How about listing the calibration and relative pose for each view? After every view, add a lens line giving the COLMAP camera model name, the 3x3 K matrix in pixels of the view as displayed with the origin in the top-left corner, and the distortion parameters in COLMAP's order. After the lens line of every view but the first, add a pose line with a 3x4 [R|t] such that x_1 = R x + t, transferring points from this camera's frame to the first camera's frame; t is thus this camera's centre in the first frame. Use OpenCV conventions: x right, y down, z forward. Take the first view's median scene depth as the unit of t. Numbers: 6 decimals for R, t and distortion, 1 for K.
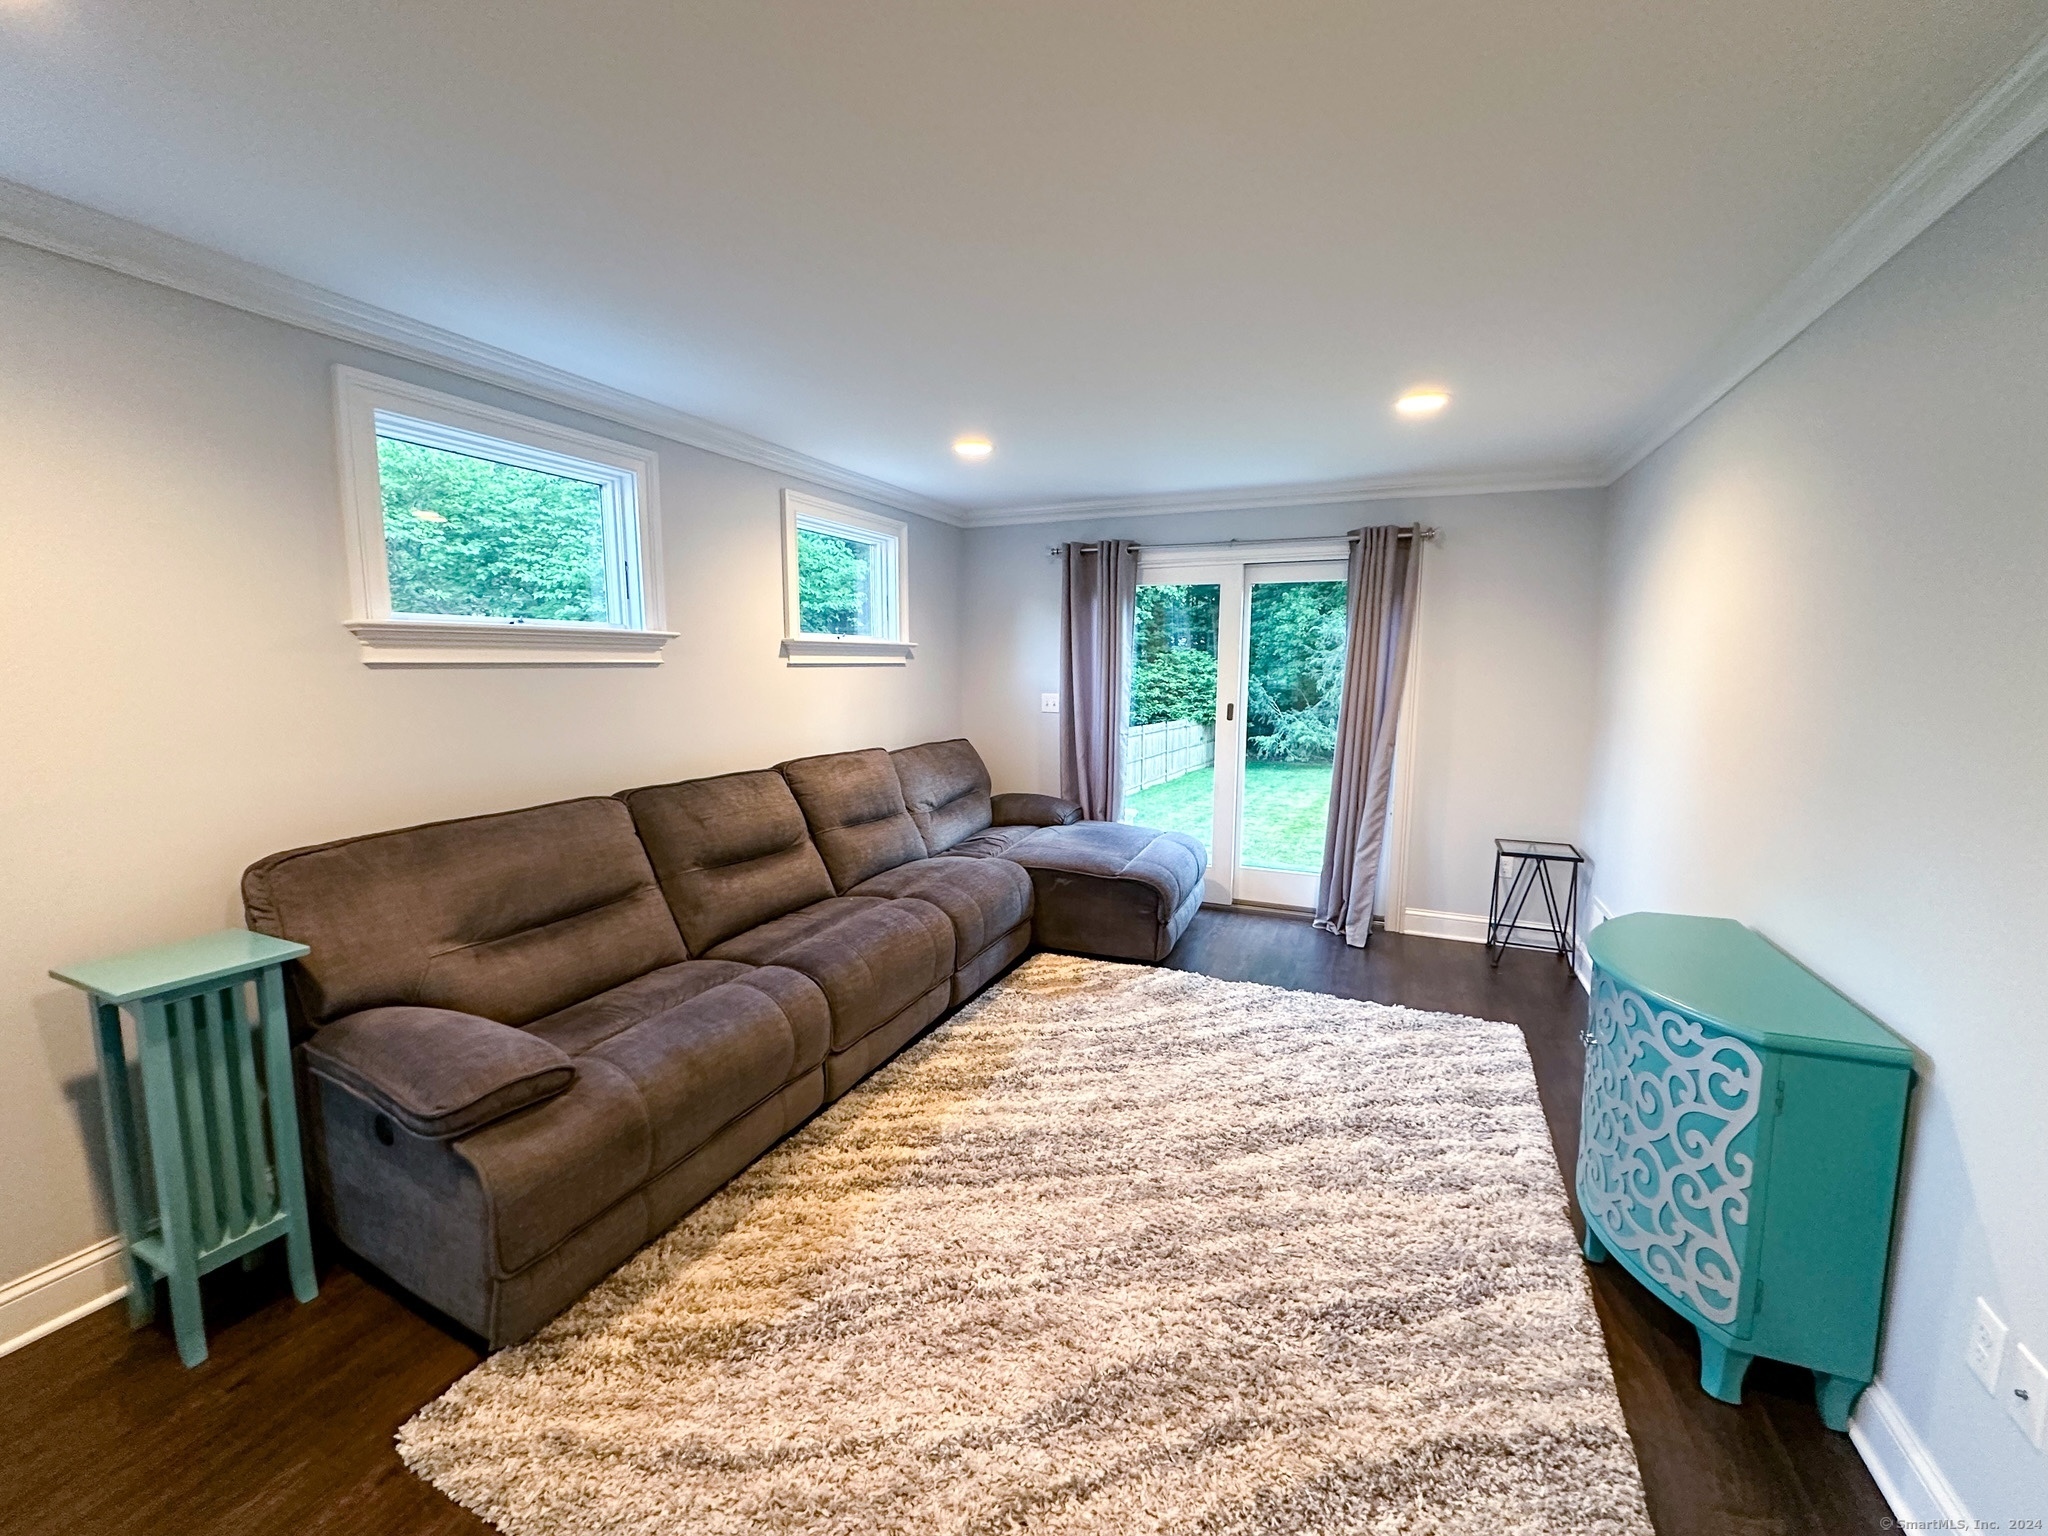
lens RADIAL K [[840.2, 0, 1021.7], [0, 840.2, 765.9], [0, 0, 1]] dist [-0.003506, 0.000285]
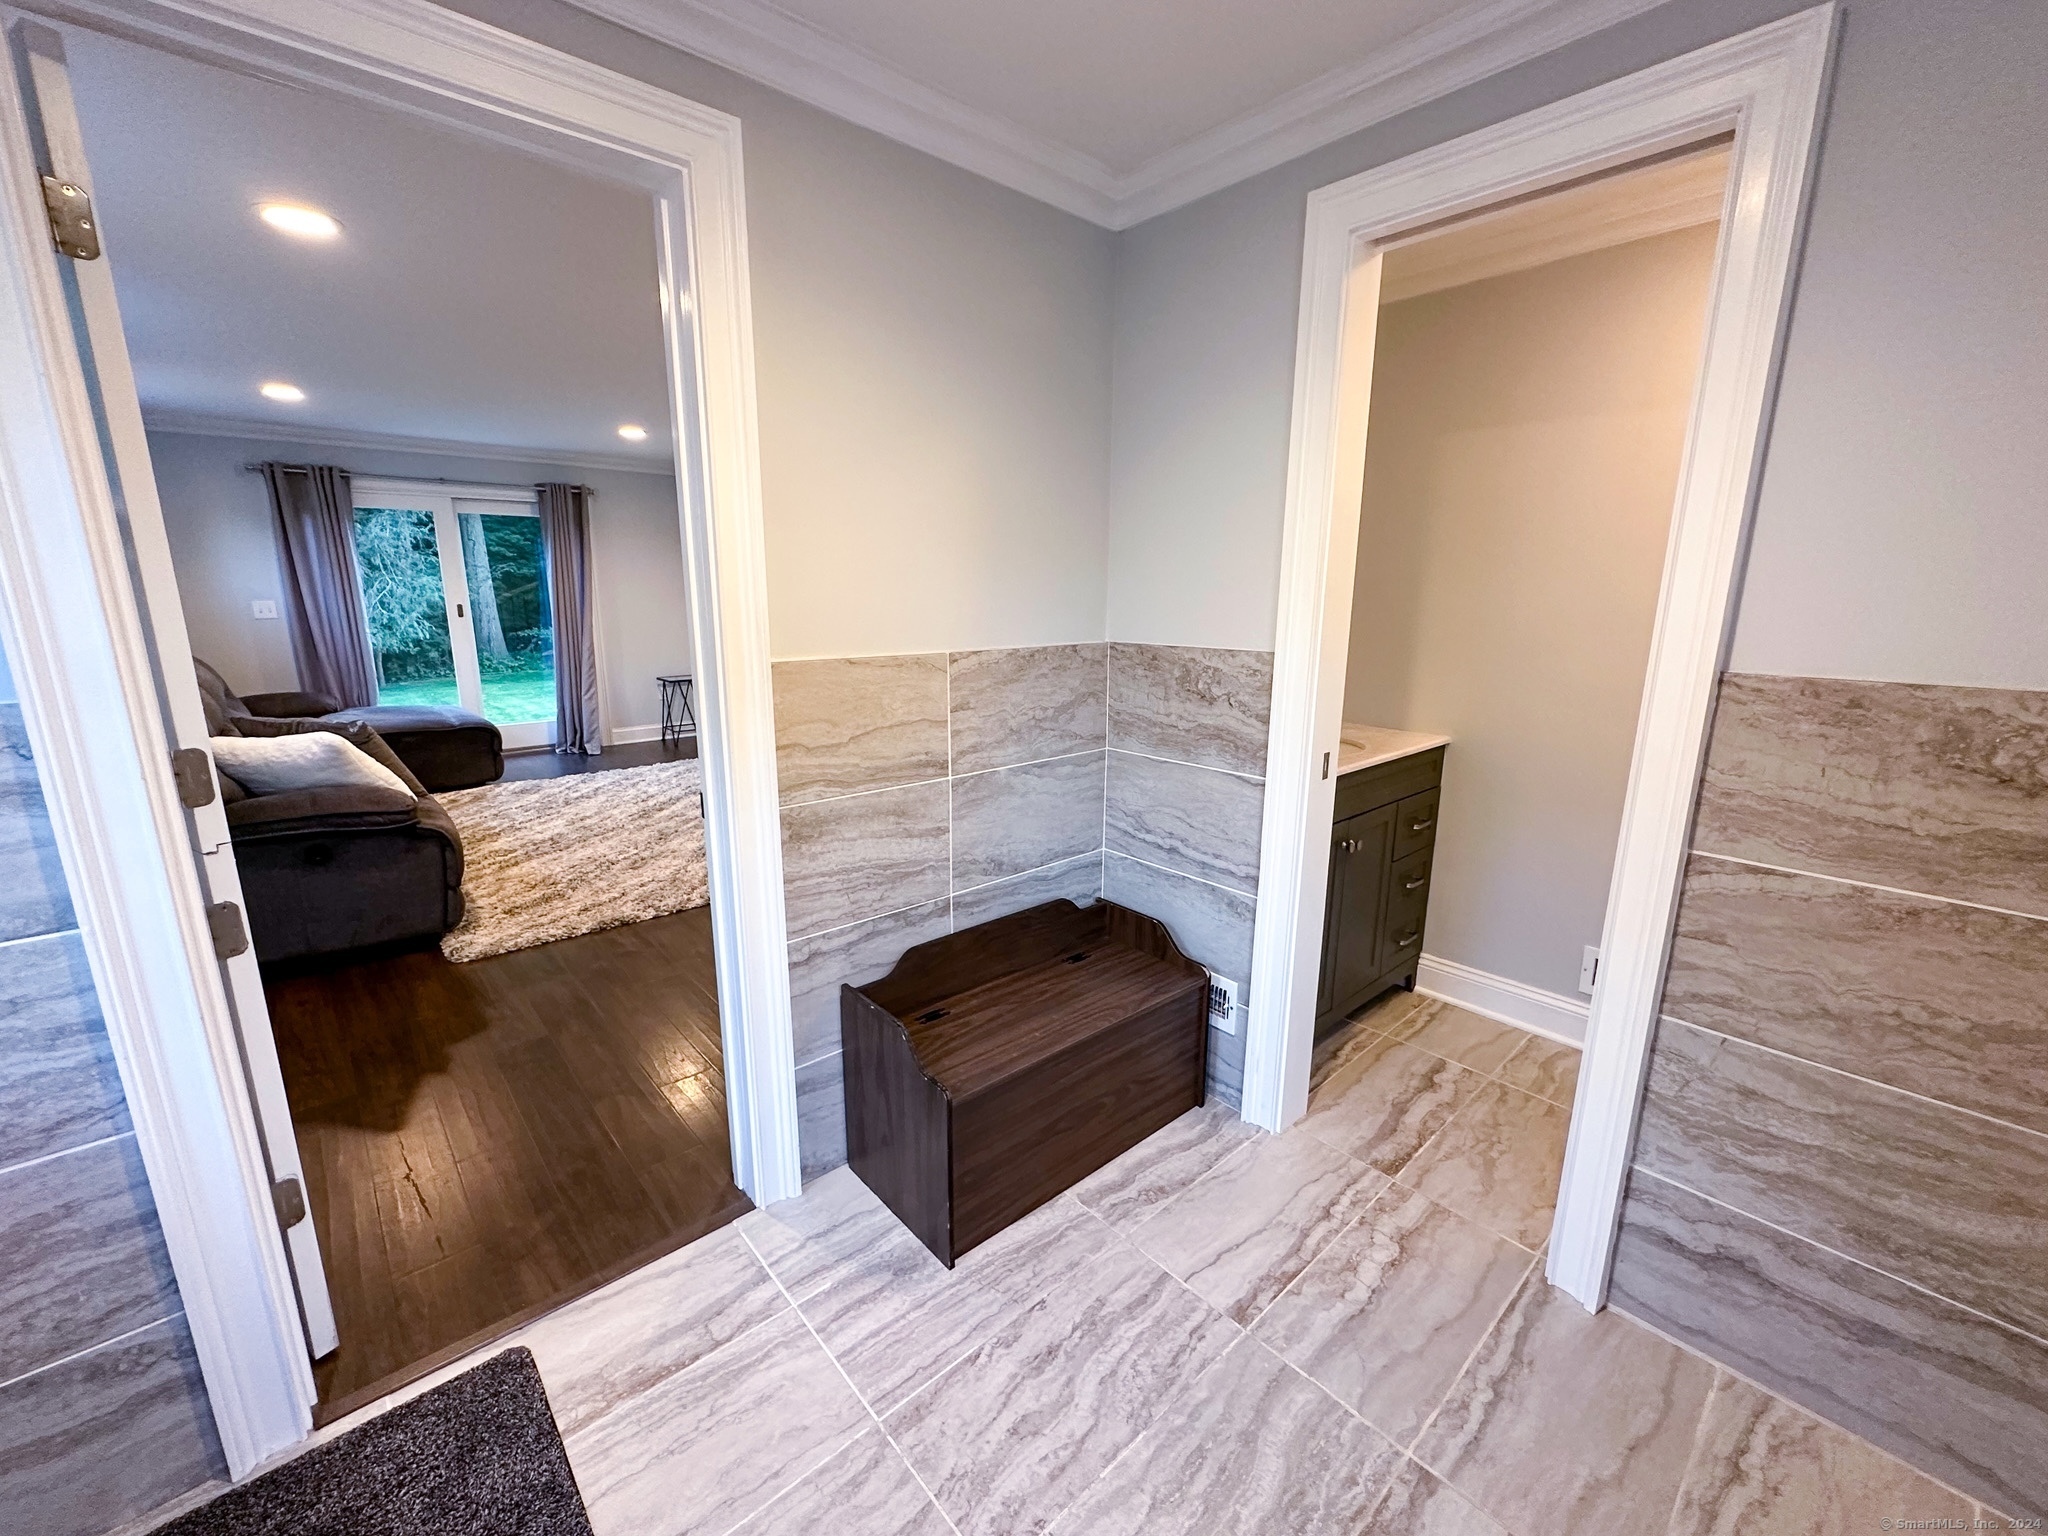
lens RADIAL K [[840.2, 0, 1021.7], [0, 840.2, 765.9], [0, 0, 1]] dist [-0.003506, 0.000285]
pose [[0.407474, -0.191799, 0.892848, -1.016633], [0.108601, 0.980935, 0.161158, 0.095854], [-0.906736, 0.031296, 0.420535, -0.583133]]
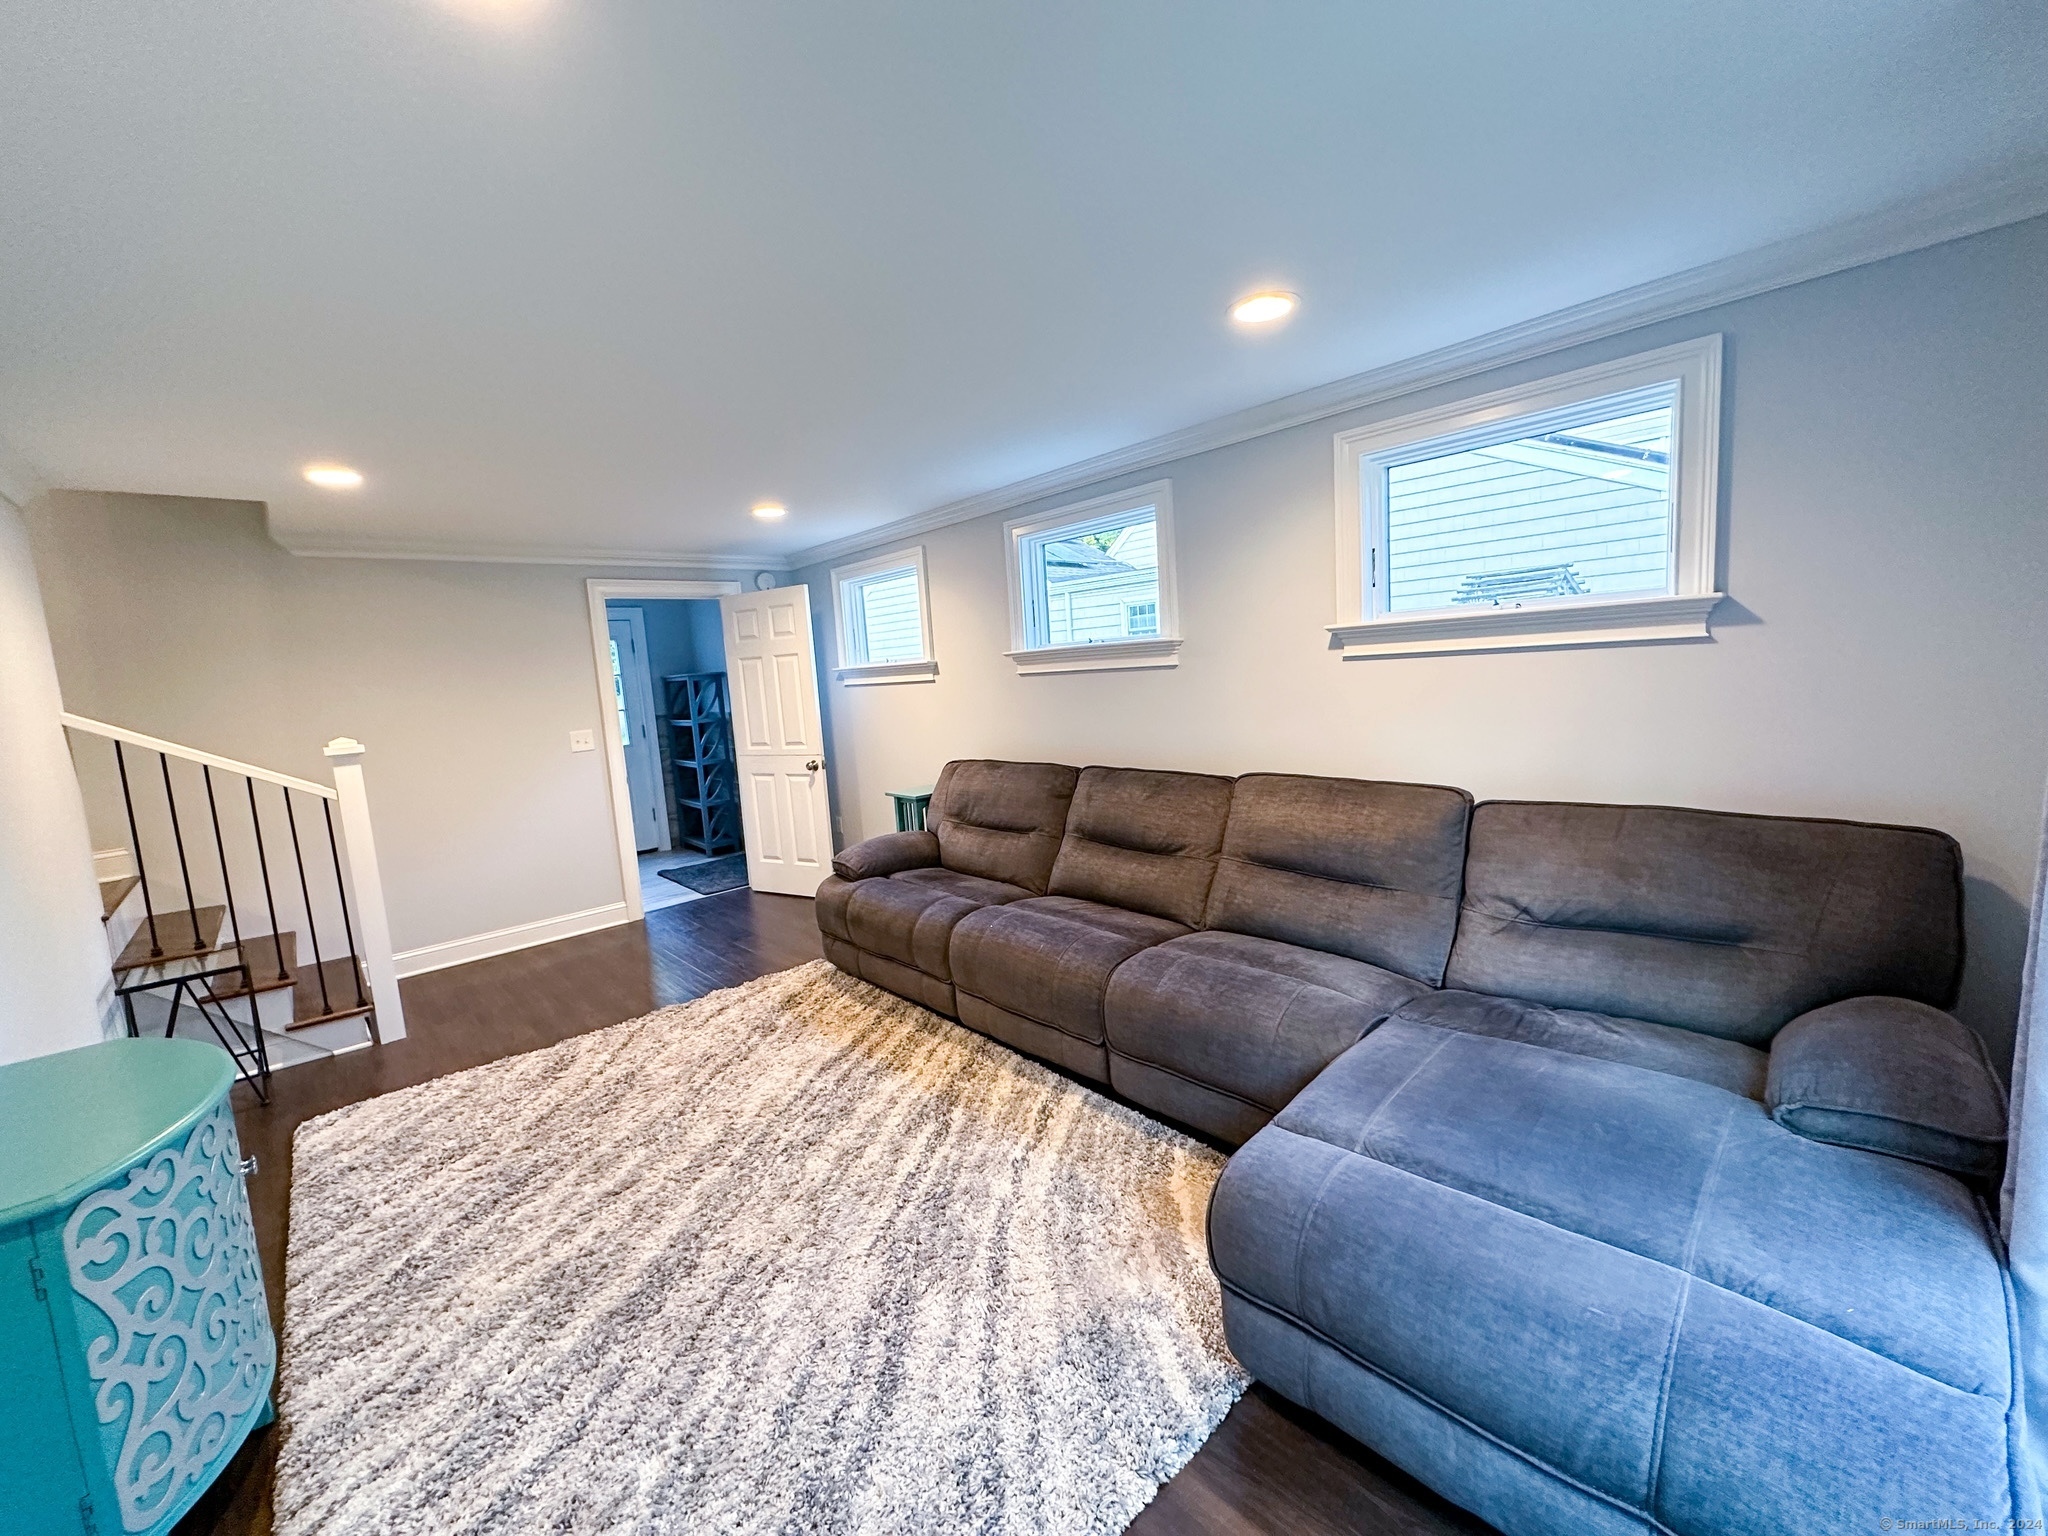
lens RADIAL K [[802.2, 0, 1024.0], [0, 802.2, 768.0], [0, 0, 1]] dist [0.003102, 0.000282]
pose [[-0.390312, 0.126812, -0.911908, 0.725429], [-0.055669, 0.985406, 0.160860, -0.165188], [0.918998, 0.113550, -0.377556, 1.371061]]
